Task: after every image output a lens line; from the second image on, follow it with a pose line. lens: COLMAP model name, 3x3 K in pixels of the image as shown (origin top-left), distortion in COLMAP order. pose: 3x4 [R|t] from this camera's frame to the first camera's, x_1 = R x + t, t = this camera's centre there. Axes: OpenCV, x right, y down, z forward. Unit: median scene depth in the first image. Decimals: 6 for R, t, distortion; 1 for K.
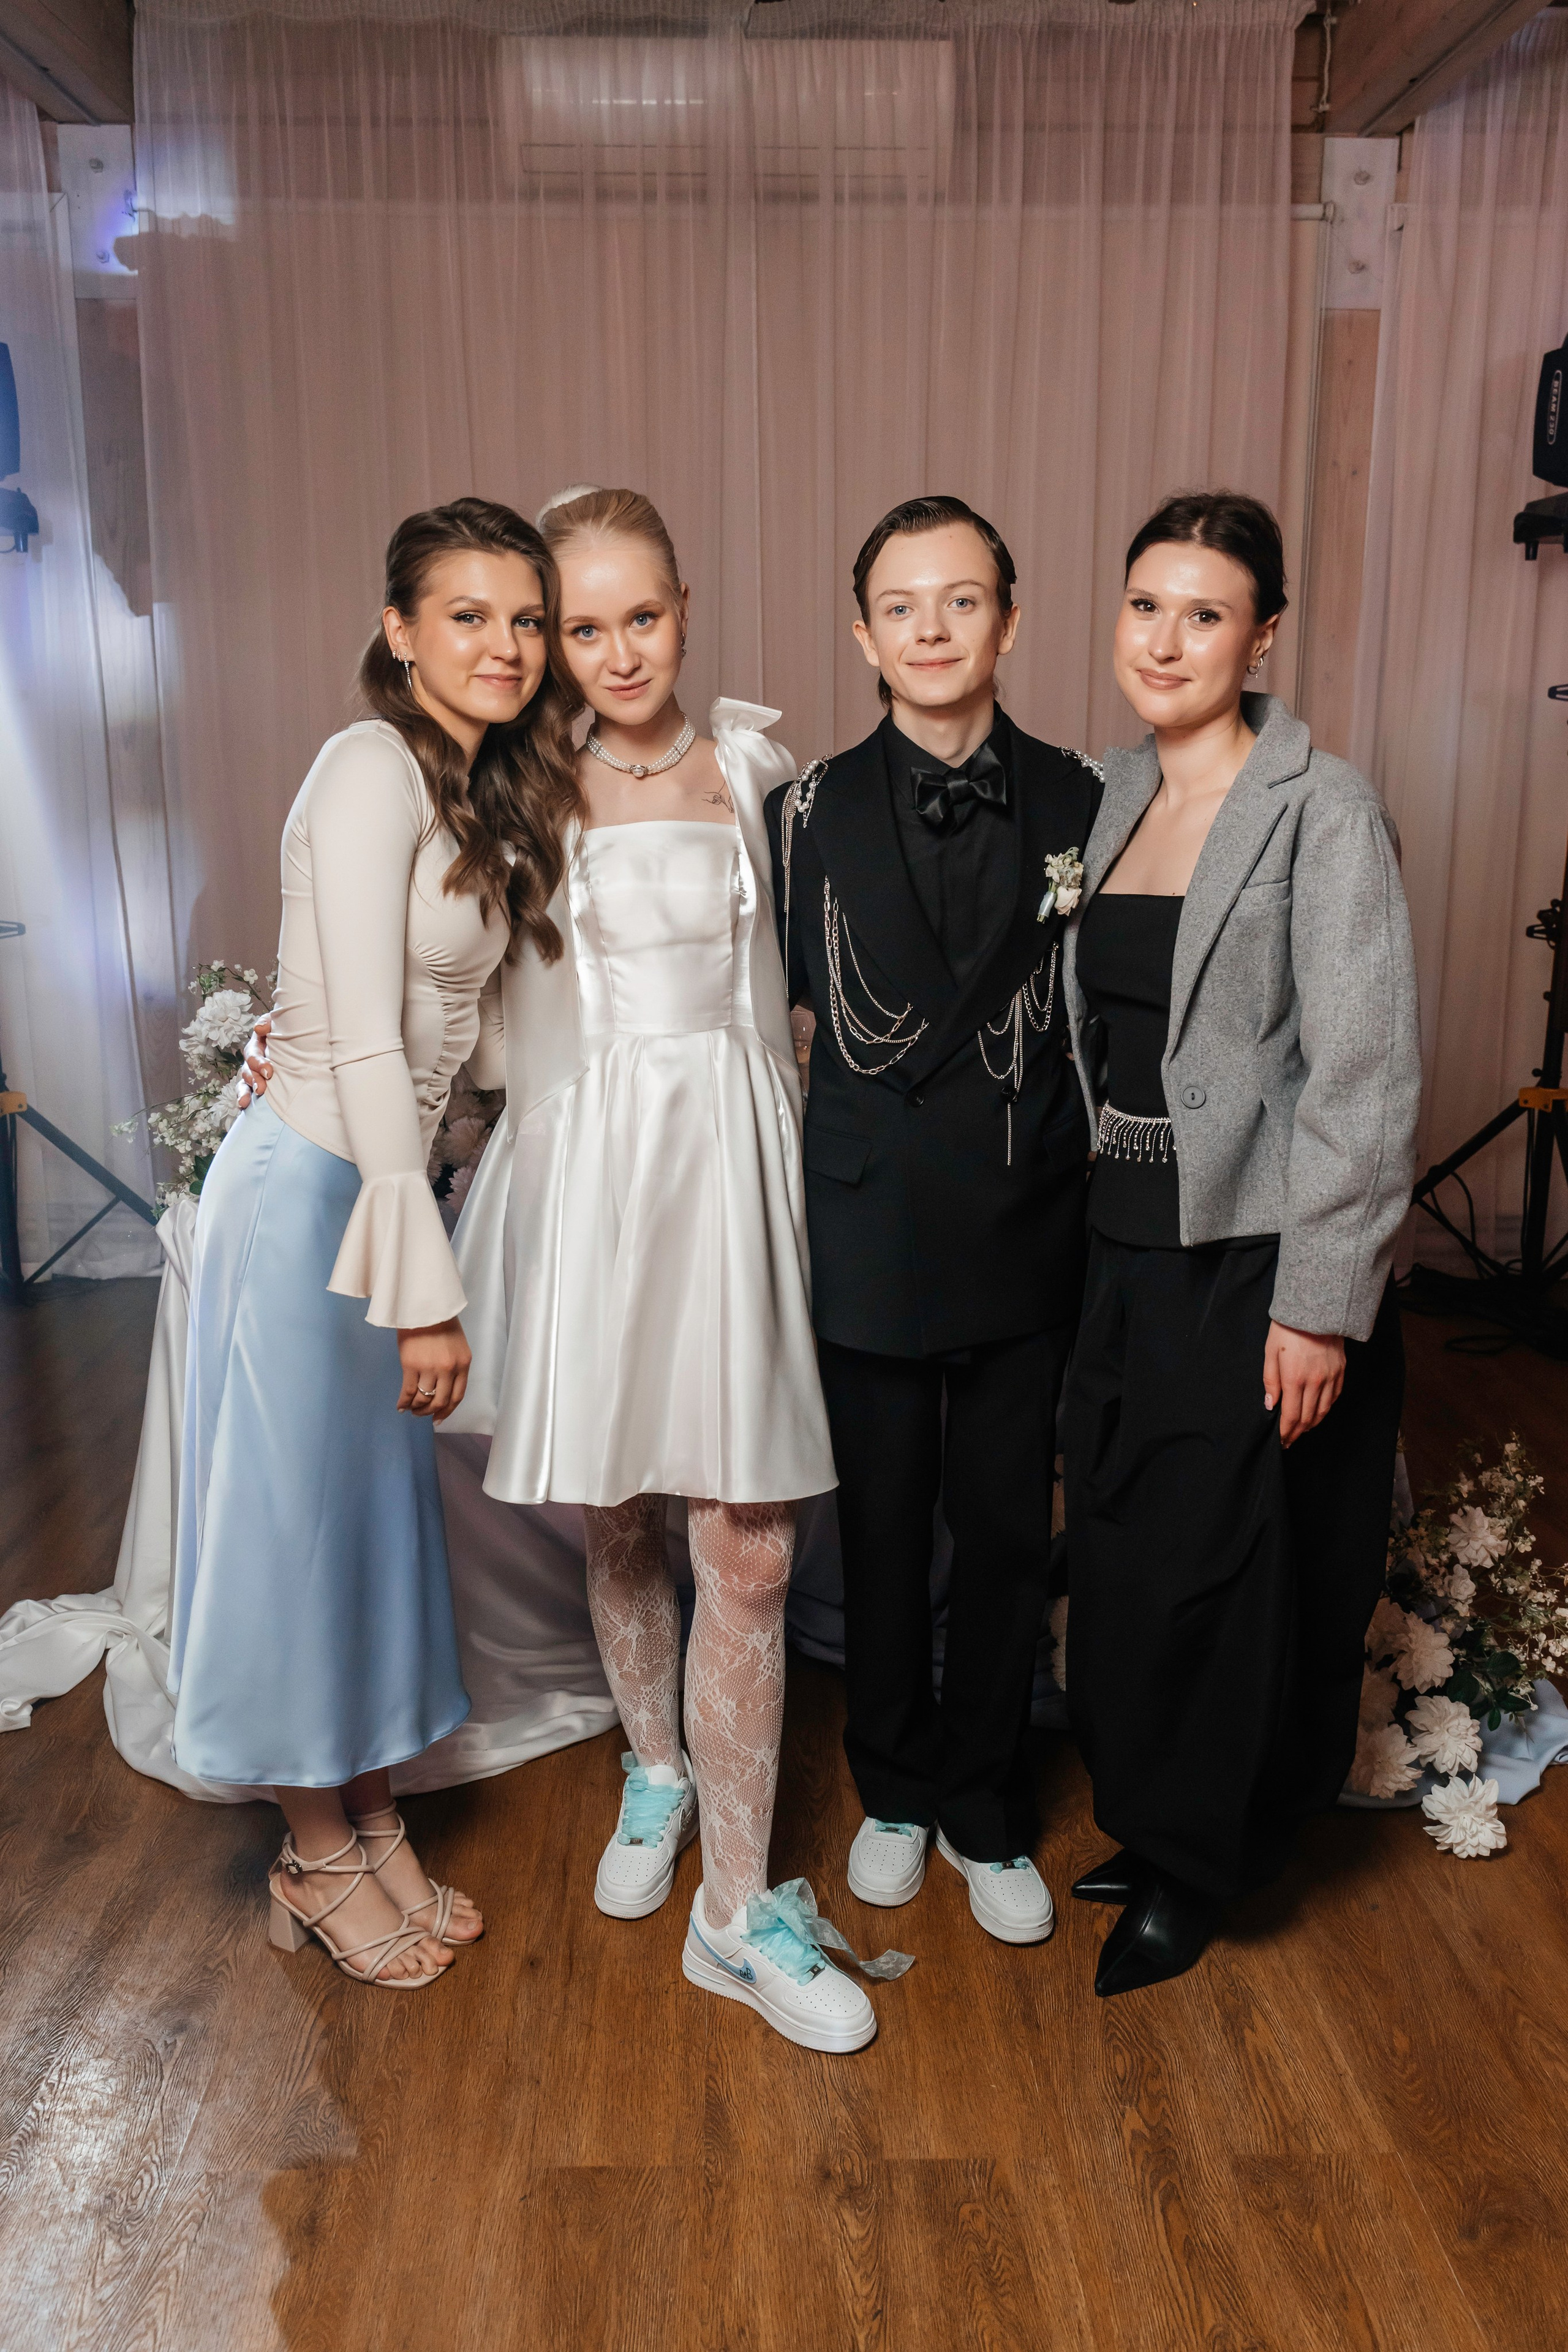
lens RADIAL K [[1948.4, 0, 778.4], [0, 1948.4, 1181.6], [0, 0, 1]] dist [0.003139, -0.002260]
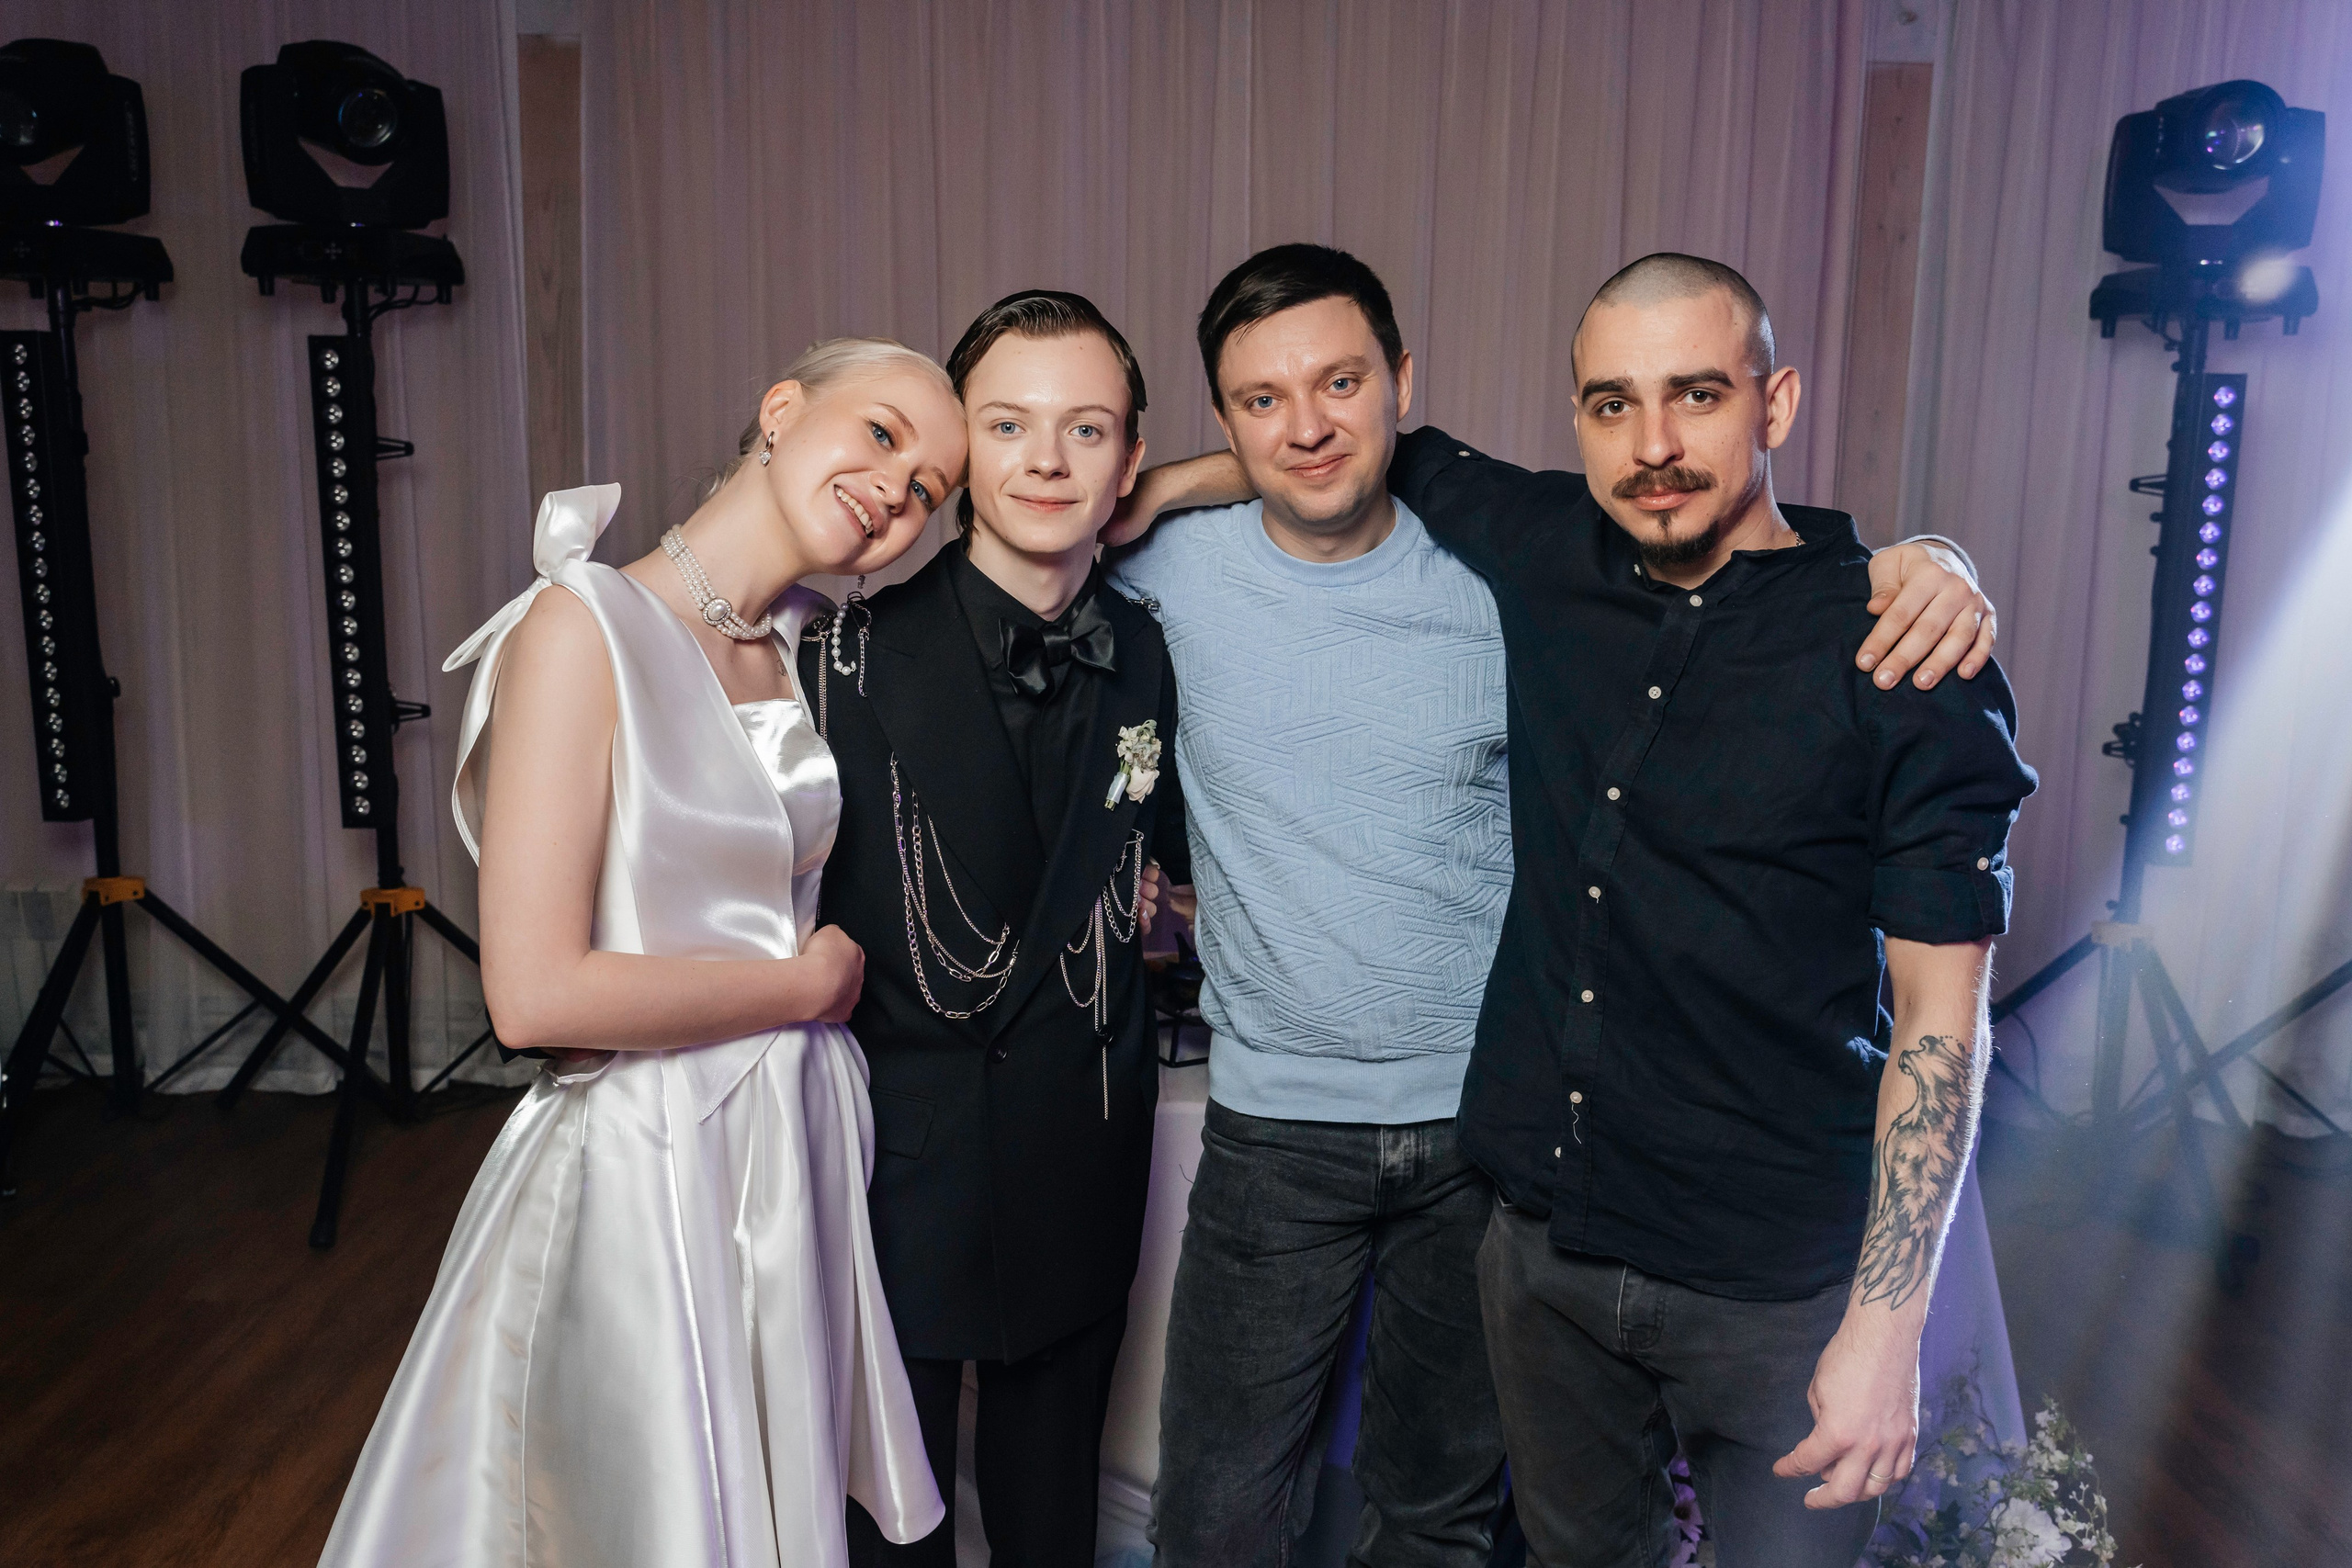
lens RADIAL K [[1948.3, 0, 1179.5], [0, 1948.3, 776.9], [0, 0, 1]] dist [-0.002170, 0.006045]
pose [[0.999366, 0.022273, -0.027758, -0.020785], [-0.023954, 0.997802, -0.061784, -0.090684], [0.026321, 0.062410, 0.997703, 0.187915]]
